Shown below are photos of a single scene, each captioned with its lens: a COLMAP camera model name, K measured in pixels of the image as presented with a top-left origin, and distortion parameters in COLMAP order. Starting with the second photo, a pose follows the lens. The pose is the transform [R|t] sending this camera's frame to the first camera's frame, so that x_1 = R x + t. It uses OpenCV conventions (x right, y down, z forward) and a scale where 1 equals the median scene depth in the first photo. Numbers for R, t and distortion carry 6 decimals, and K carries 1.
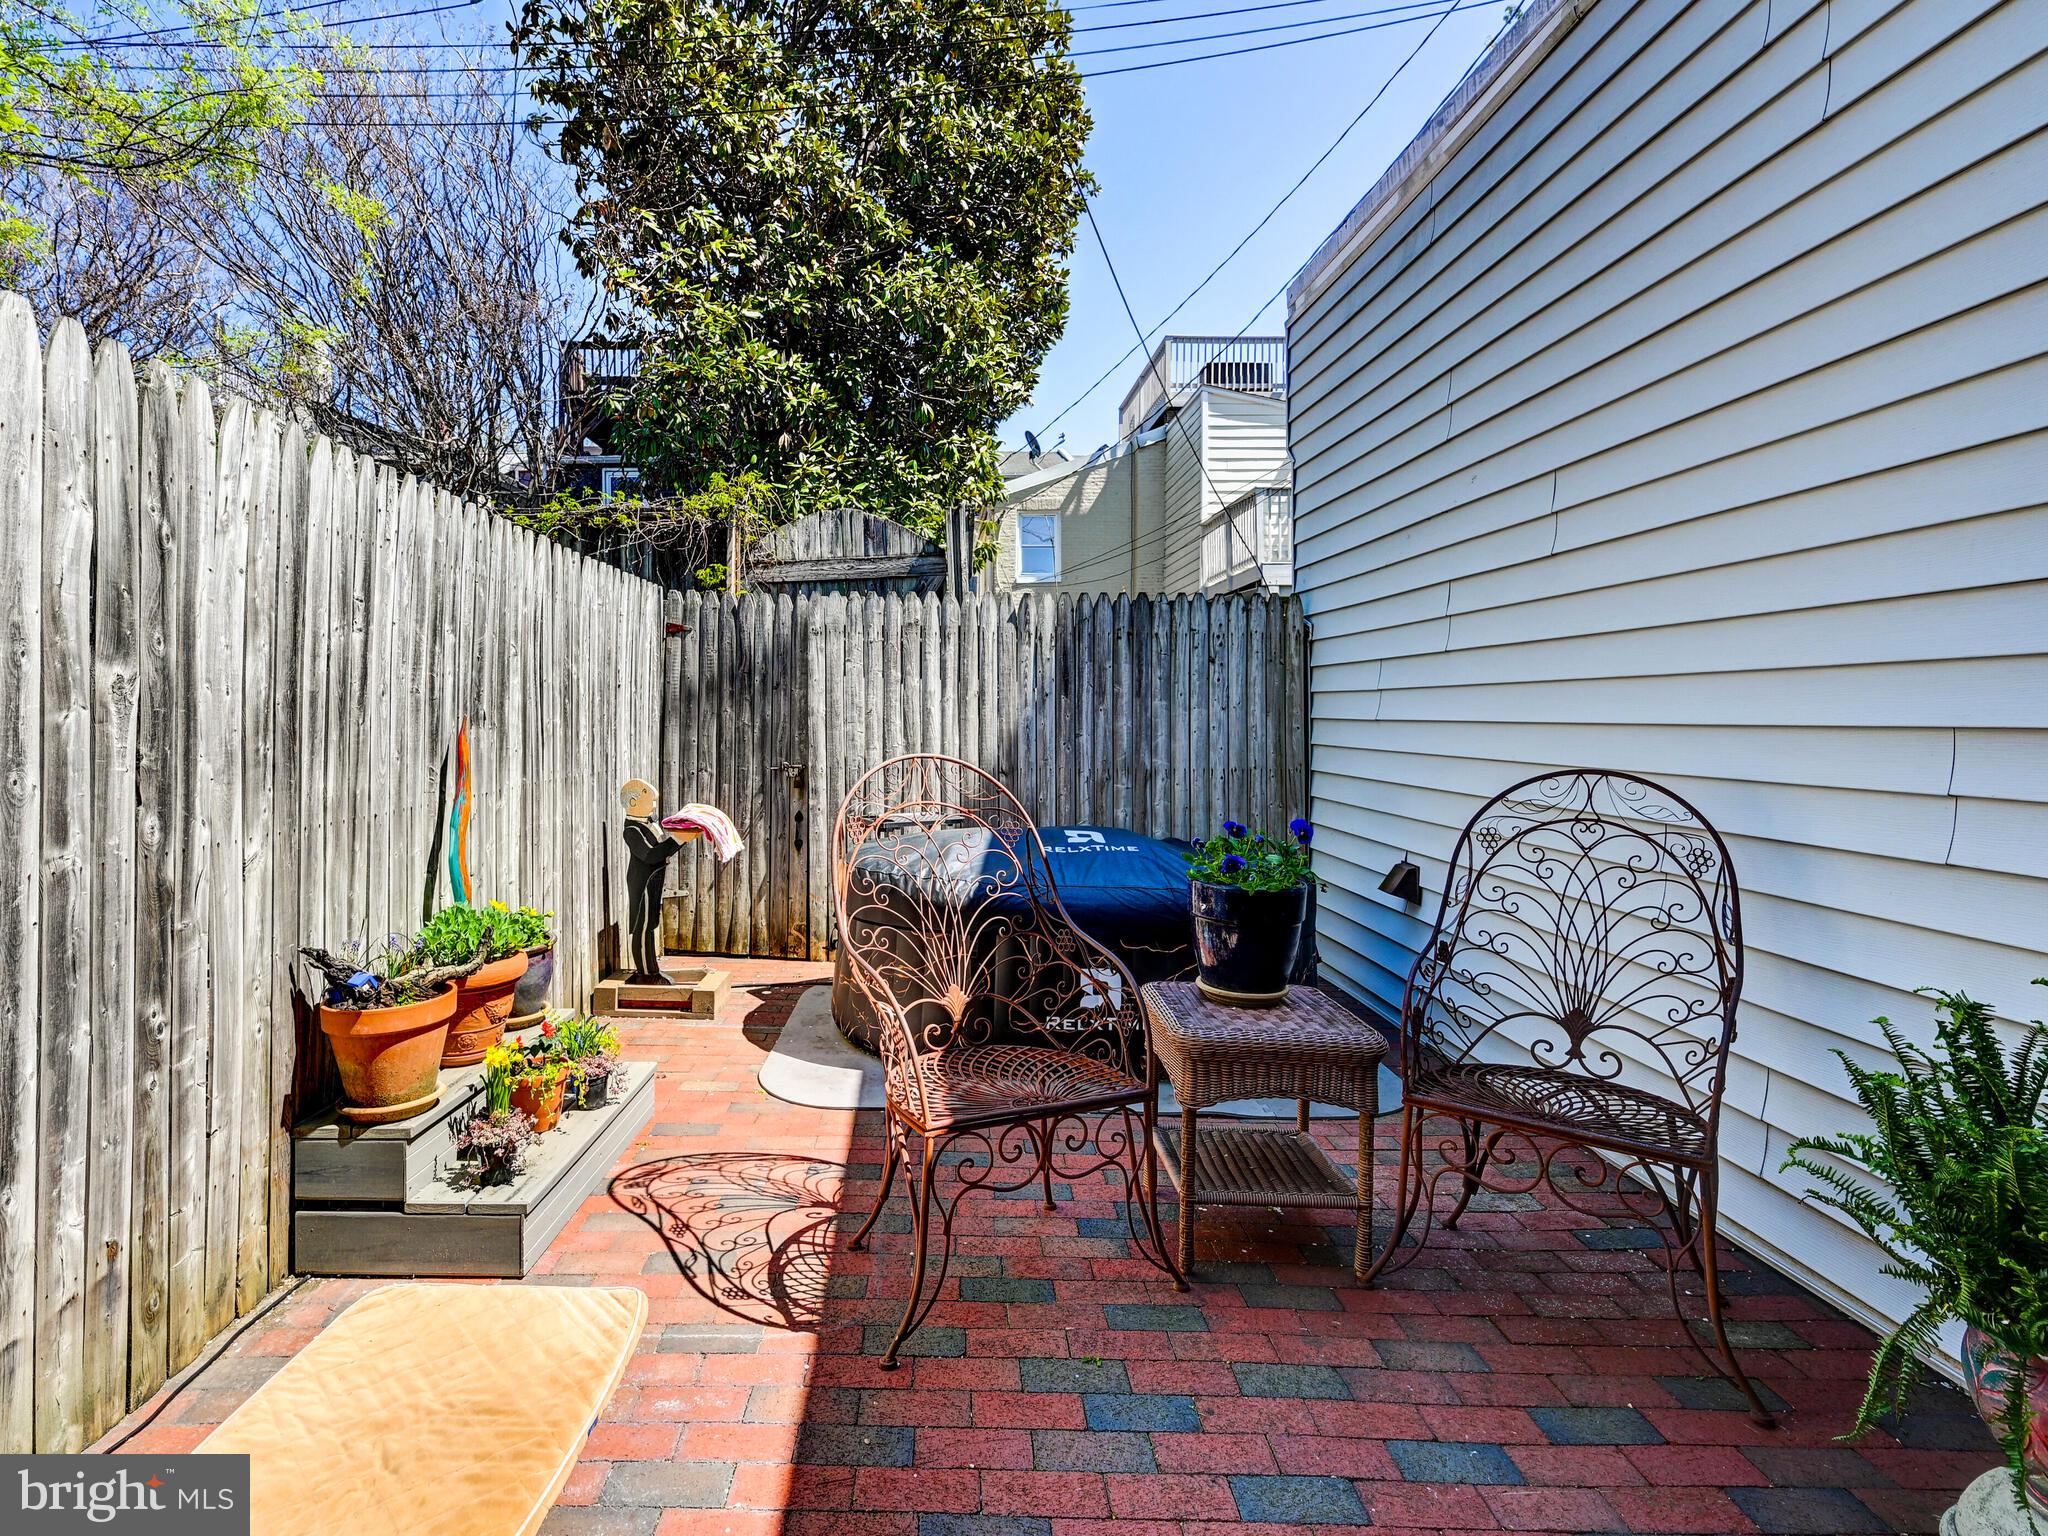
lens RADIAL K [[1062.3, 0, 1024.0], [0, 1062.3, 768.0], [0, 0, 1]] dist [0.002272, 0.000295]
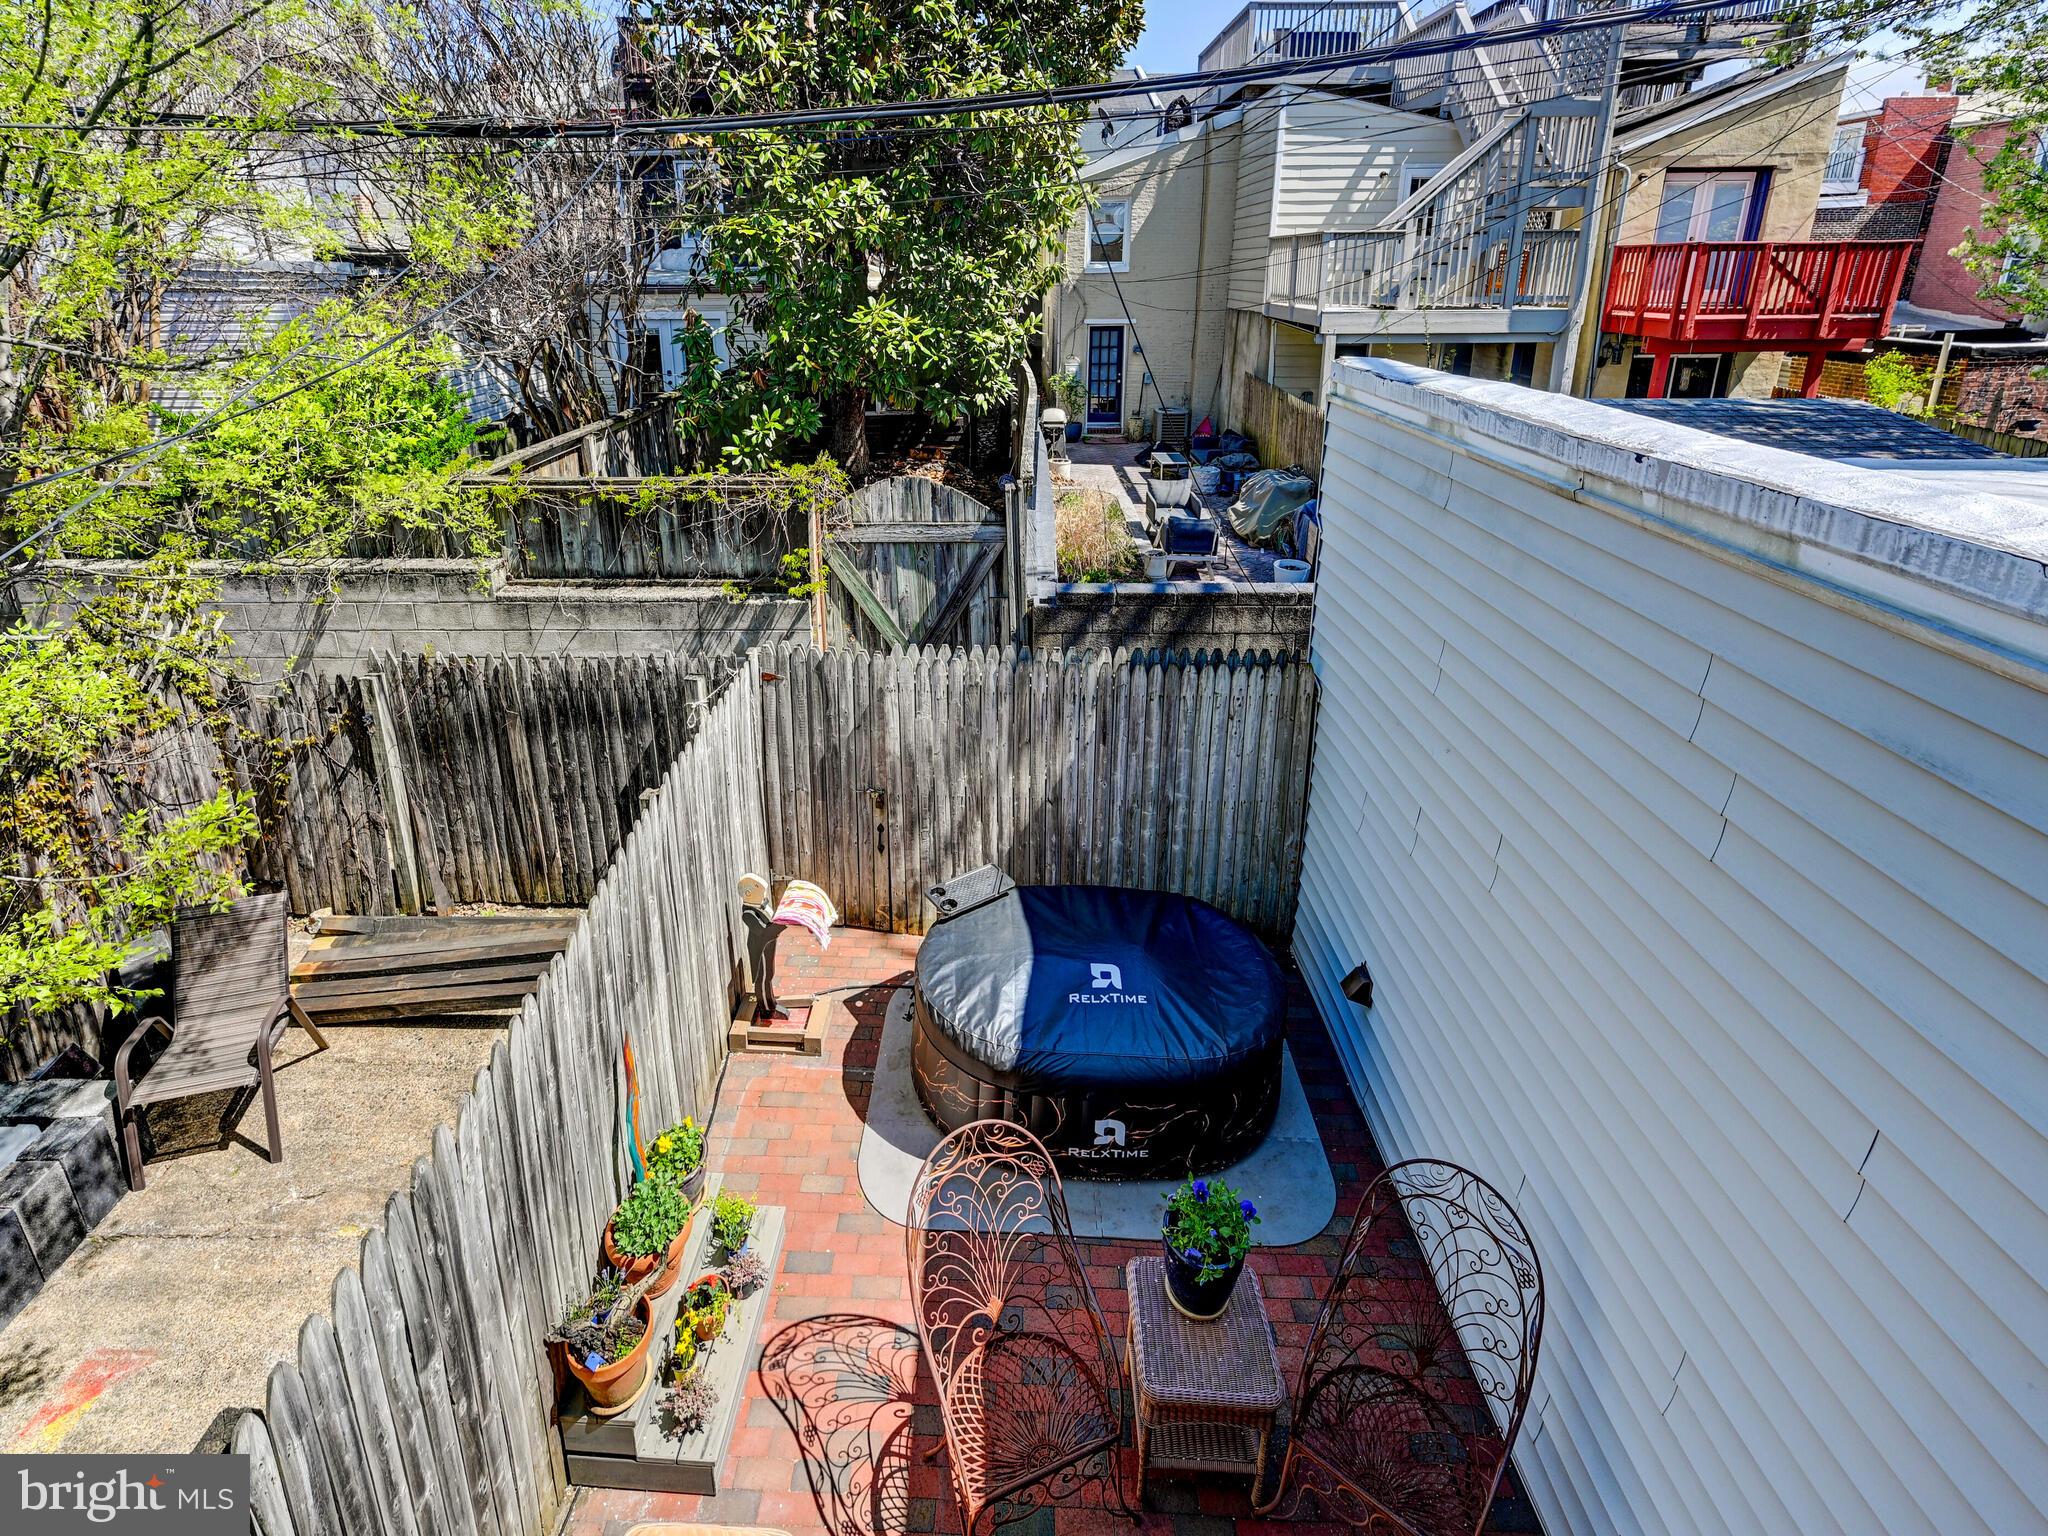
lens RADIAL K [[945.8, 0, 1057.6], [0, 945.8, 745.2], [0, 0, 1]] dist [0.001671, 0.000266]
pose [[0.999314, 0.029605, -0.022268, 0.011690], [-0.021978, 0.957699, 0.286931, -0.365765], [0.029820, -0.286245, 0.957692, -0.002244]]
